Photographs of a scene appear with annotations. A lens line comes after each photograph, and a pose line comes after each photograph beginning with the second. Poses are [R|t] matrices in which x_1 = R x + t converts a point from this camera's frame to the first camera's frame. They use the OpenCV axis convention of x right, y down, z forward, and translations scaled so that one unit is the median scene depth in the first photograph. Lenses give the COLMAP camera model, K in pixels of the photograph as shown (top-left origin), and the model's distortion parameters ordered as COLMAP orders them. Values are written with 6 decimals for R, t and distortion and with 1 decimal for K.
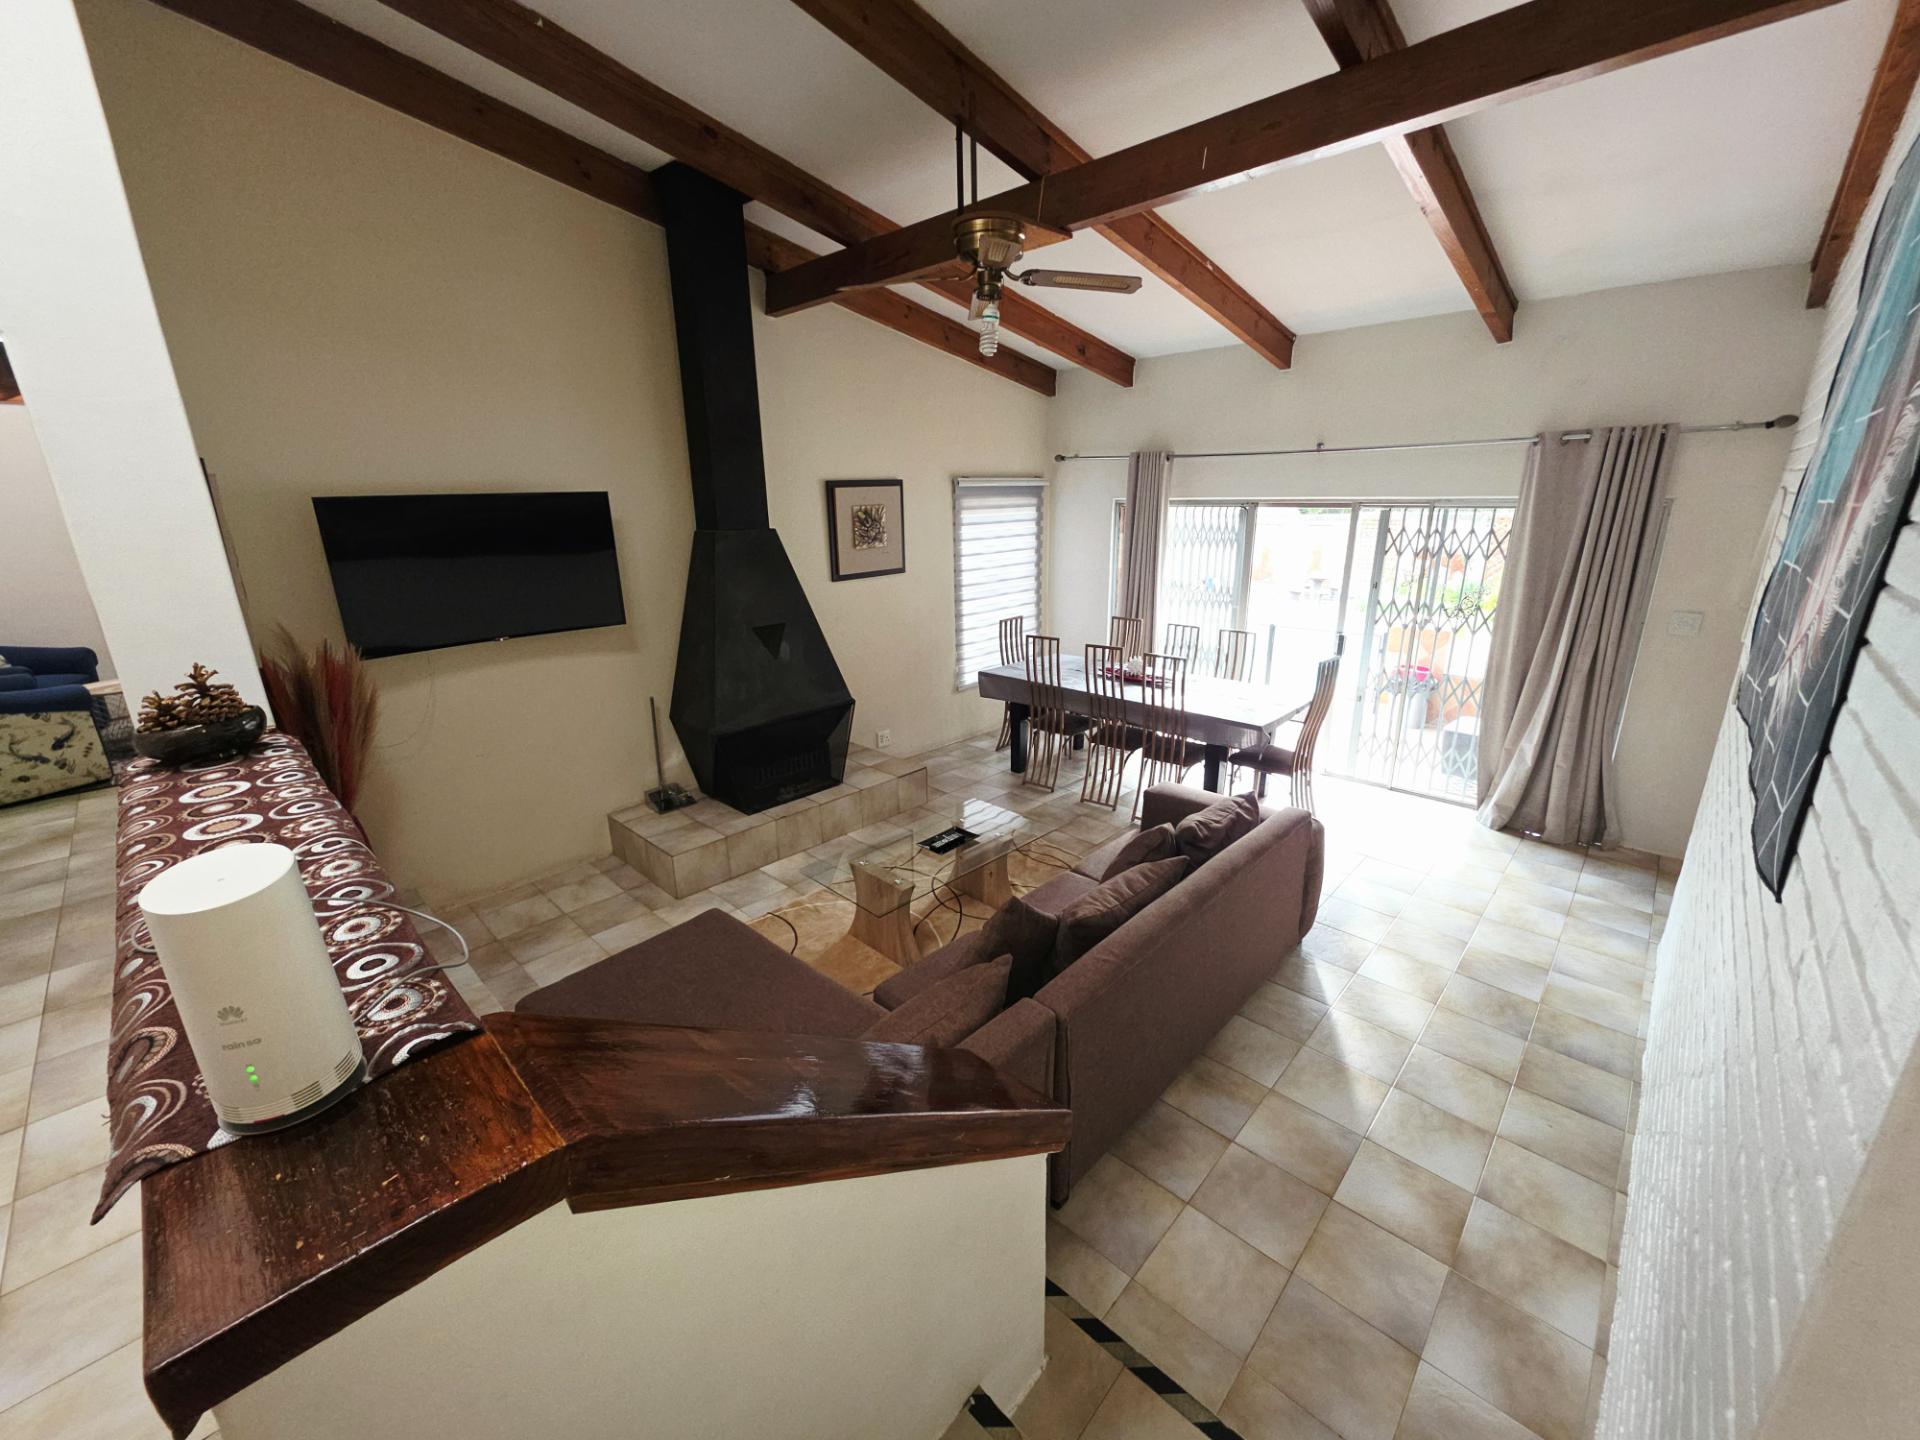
lens RADIAL K [[759.0, 0, 960.0], [0, 759.0, 720.0], [0, 0, 1]] dist [0.000872, -0.000286]
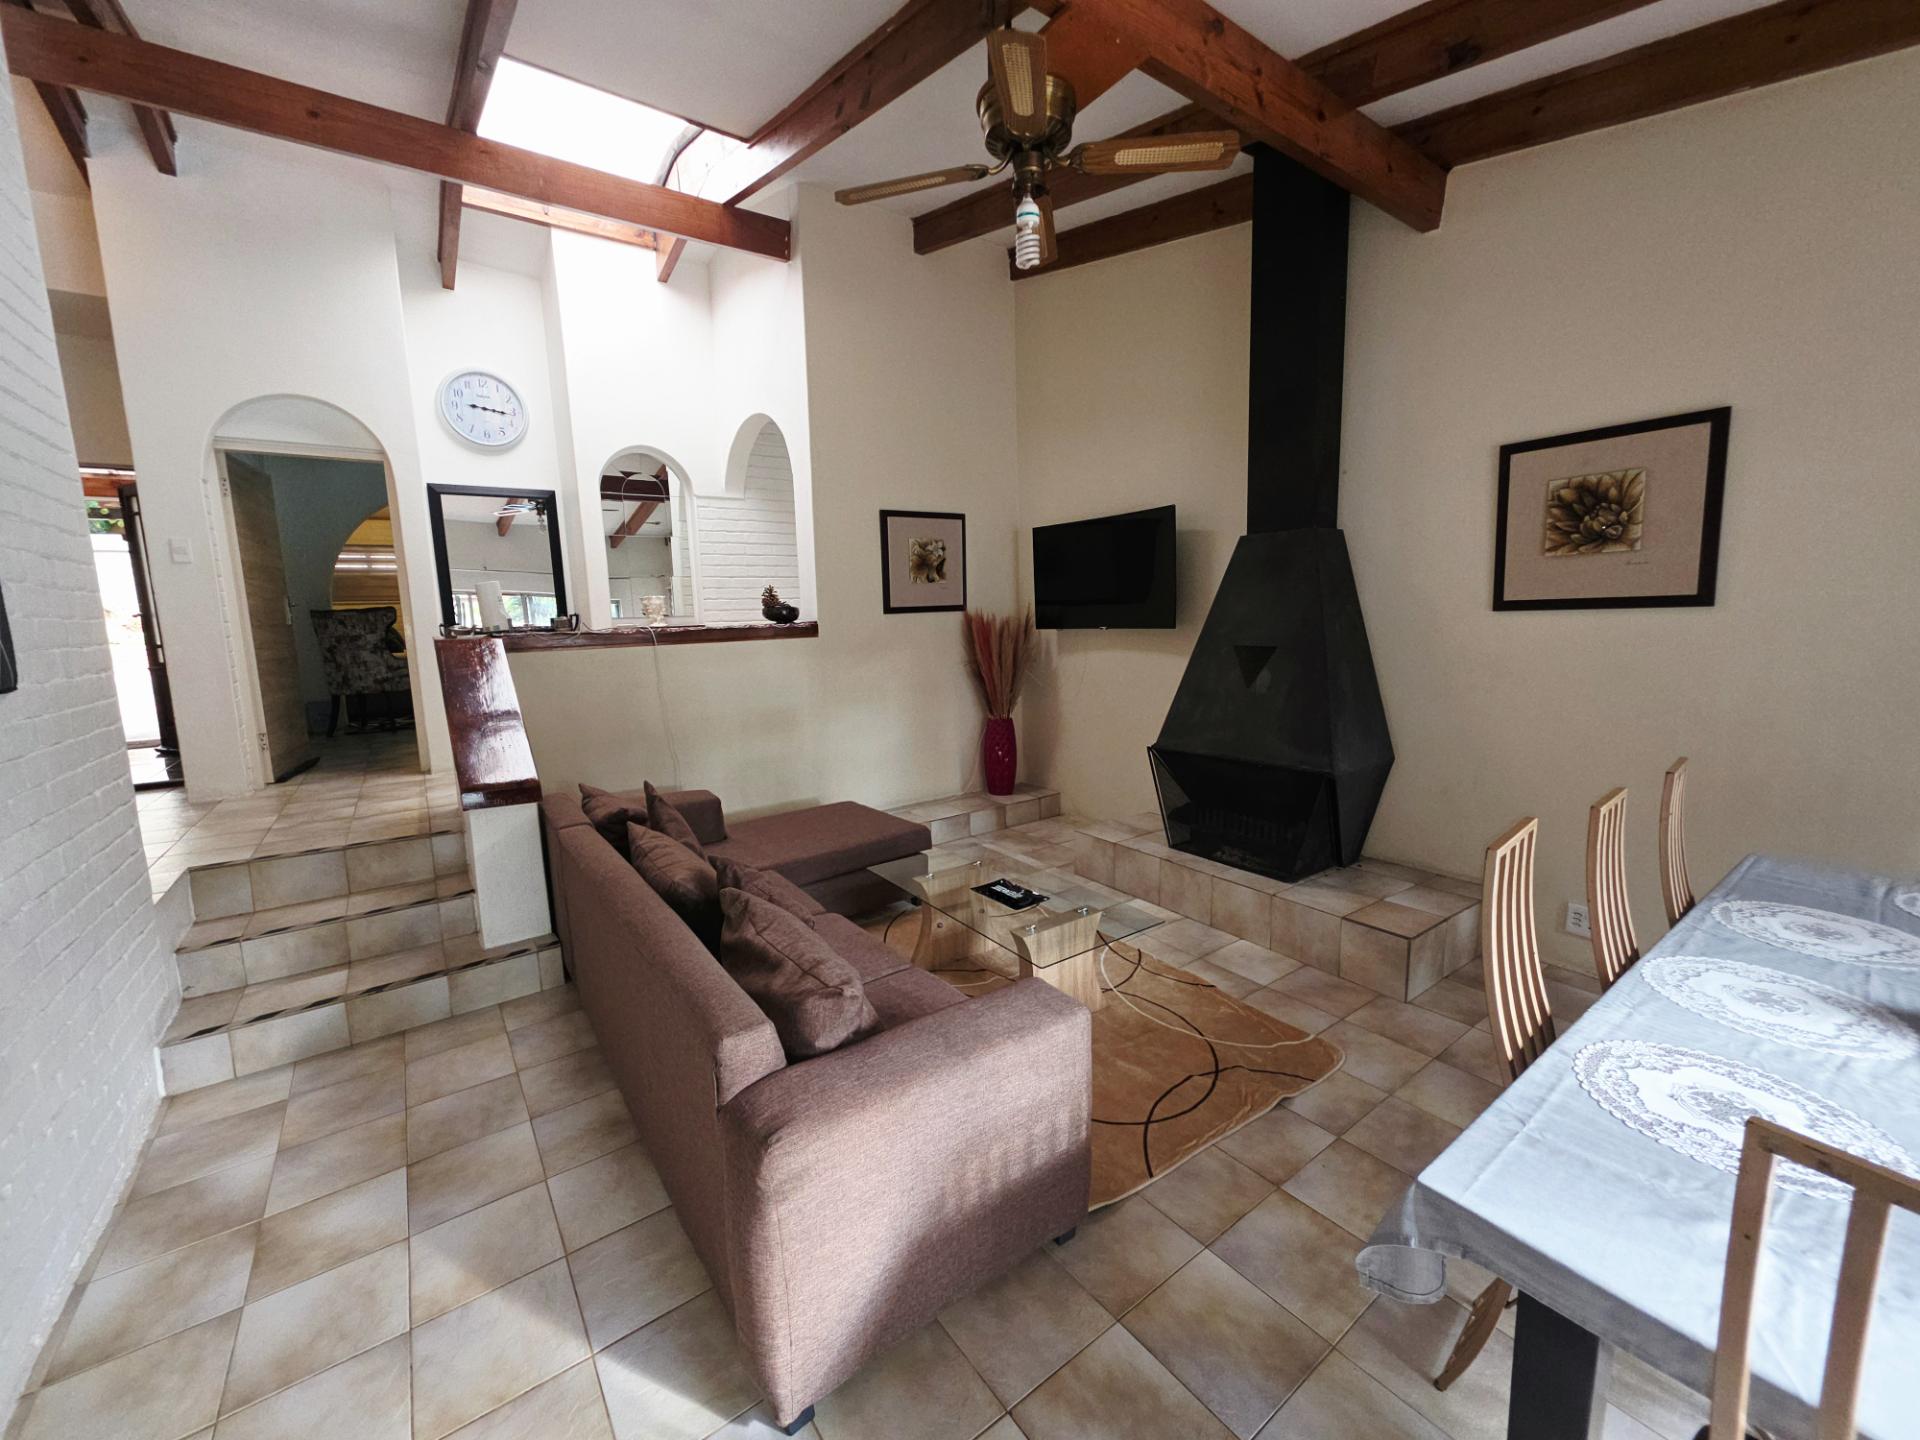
lens RADIAL K [[759.0, 0, 960.0], [0, 759.0, 720.0], [0, 0, 1]] dist [0.000872, -0.000286]
pose [[-0.180661, 0.161275, -0.970233, 0.762587], [-0.256706, 0.944541, 0.204804, -0.169553], [0.949454, 0.286065, -0.129242, 1.033314]]
